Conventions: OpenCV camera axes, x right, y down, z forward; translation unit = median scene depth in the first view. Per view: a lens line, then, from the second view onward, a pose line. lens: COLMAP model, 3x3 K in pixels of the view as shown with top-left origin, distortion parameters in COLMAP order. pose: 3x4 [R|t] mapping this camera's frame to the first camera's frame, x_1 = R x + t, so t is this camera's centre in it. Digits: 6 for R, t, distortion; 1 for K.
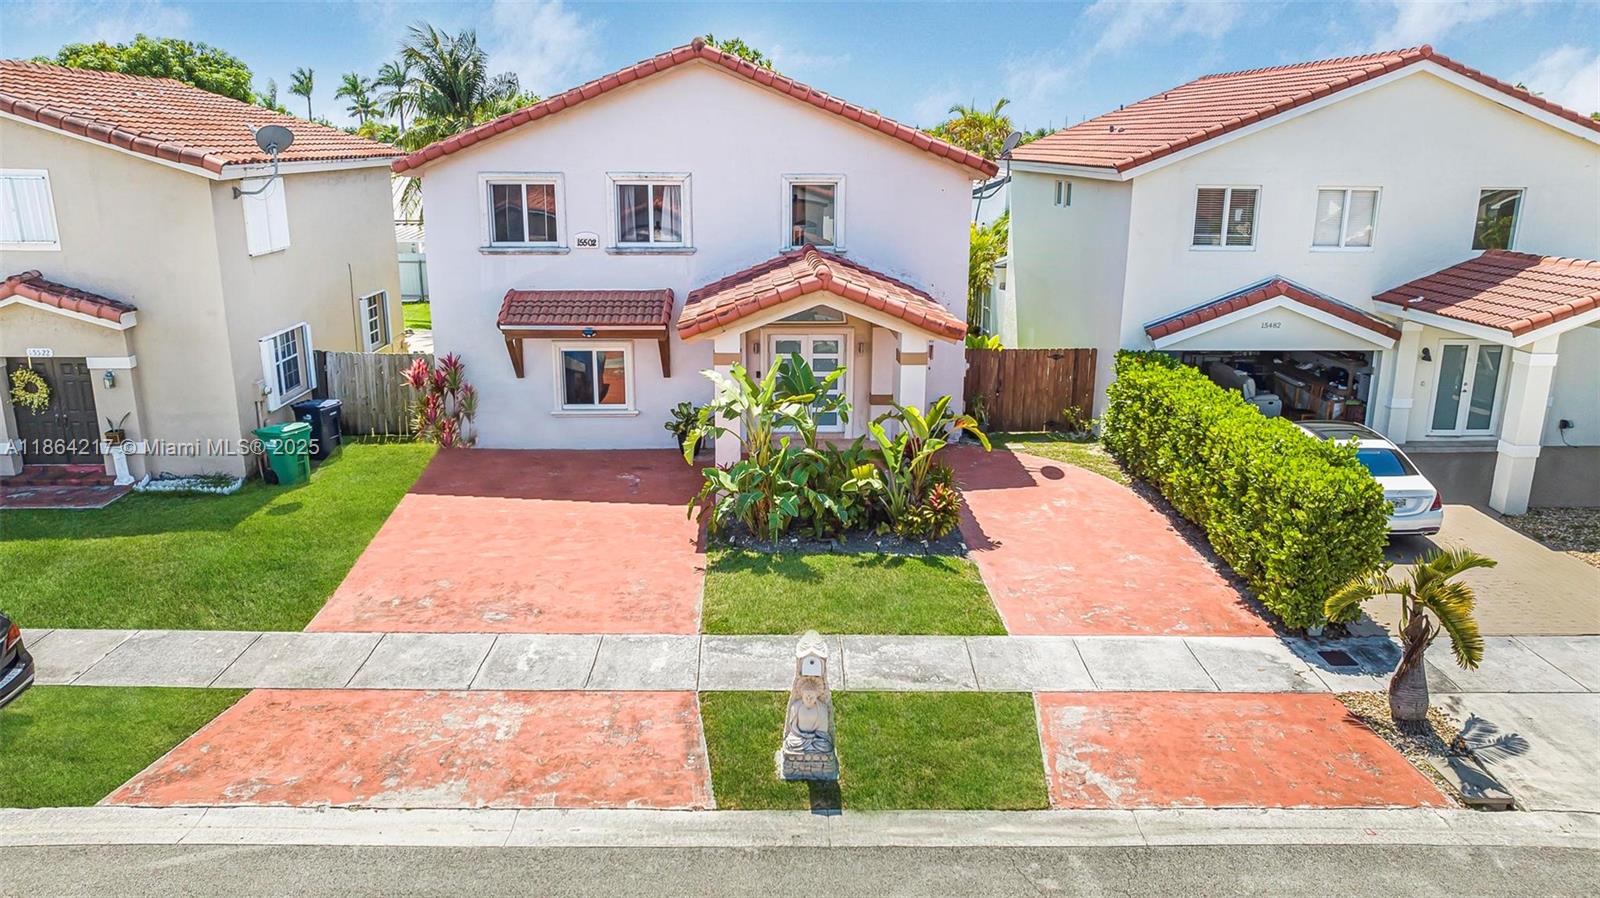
lens RADIAL K [[1139.3, 0, 803.8], [0, 1139.3, 449.0], [0, 0, 1]] dist [-0.026661, 0.003030]
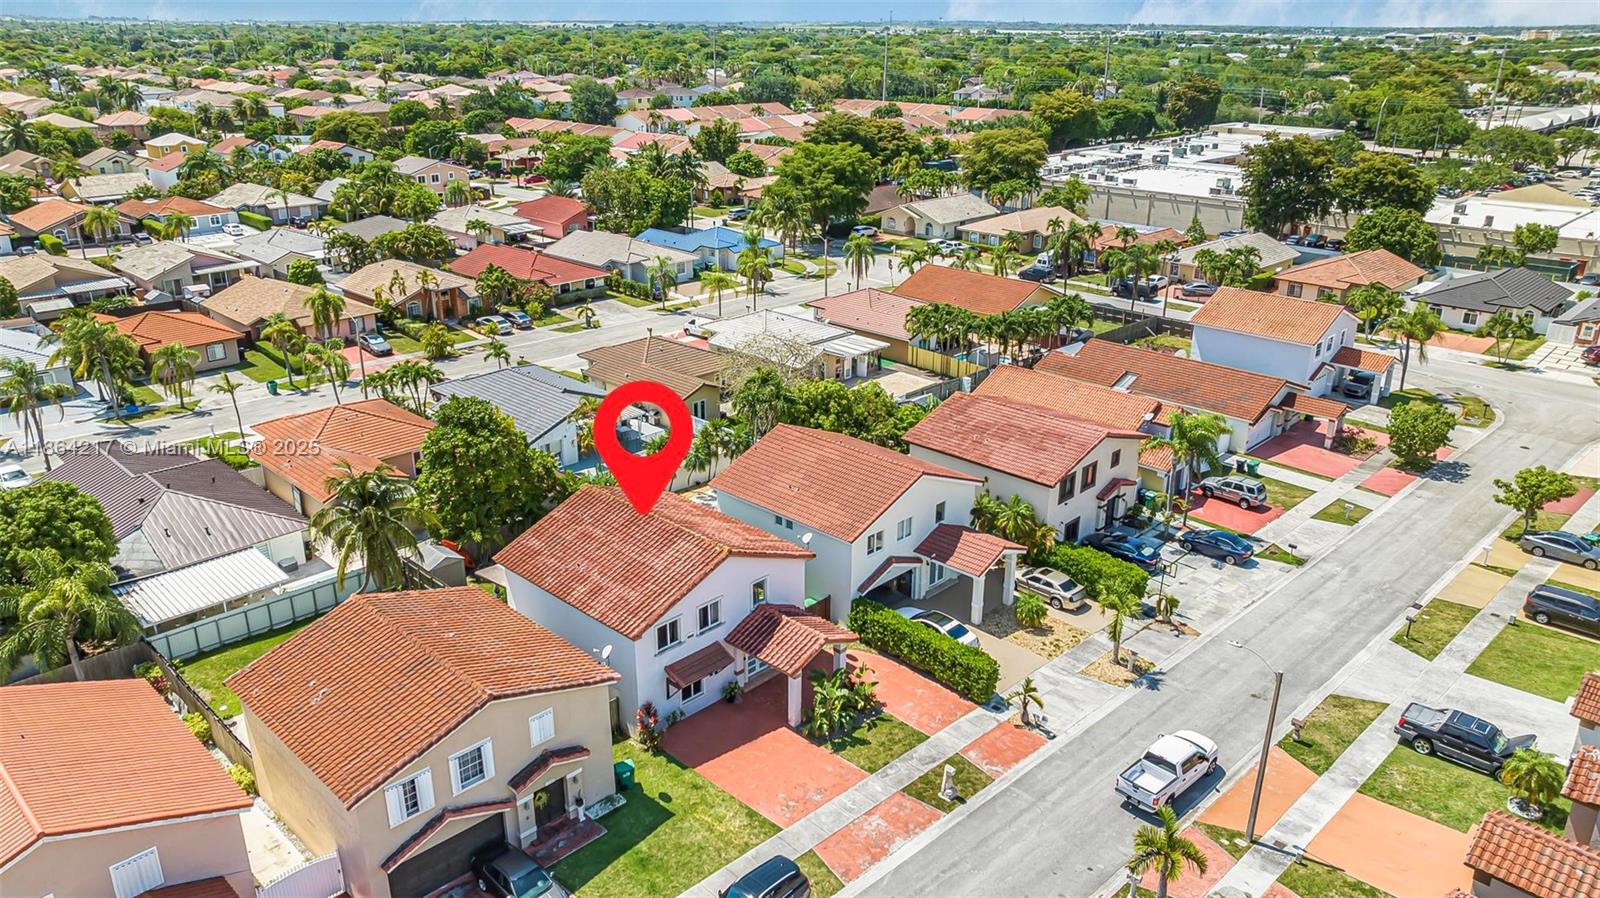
lens RADIAL K [[1139.3, 0, 803.8], [0, 1139.3, 449.0], [0, 0, 1]] dist [-0.026661, 0.003030]
pose [[0.724476, -0.246831, 0.643591, -1.925718], [0.178759, 0.969022, 0.170415, -1.226840], [-0.665718, -0.008413, 0.746156, -1.206995]]
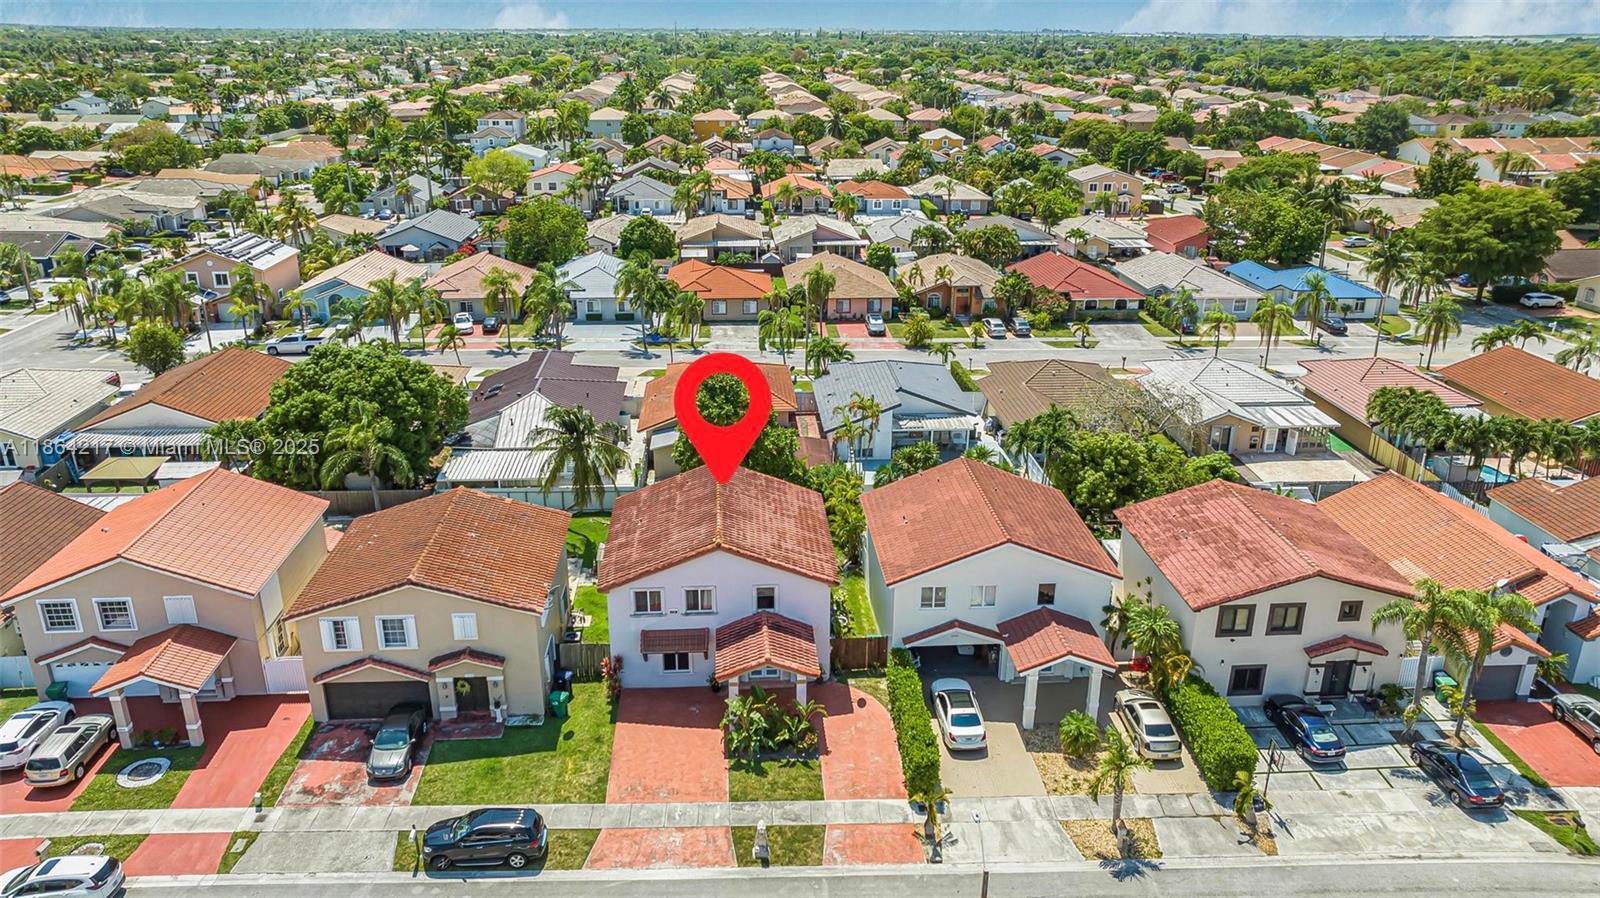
lens RADIAL K [[1139.3, 0, 803.8], [0, 1139.3, 449.0], [0, 0, 1]] dist [-0.026661, 0.003030]
pose [[0.999743, -0.011246, 0.019670, 0.062626], [0.009392, 0.995719, 0.091955, -1.019515], [-0.020620, -0.091747, 0.995569, -1.918685]]
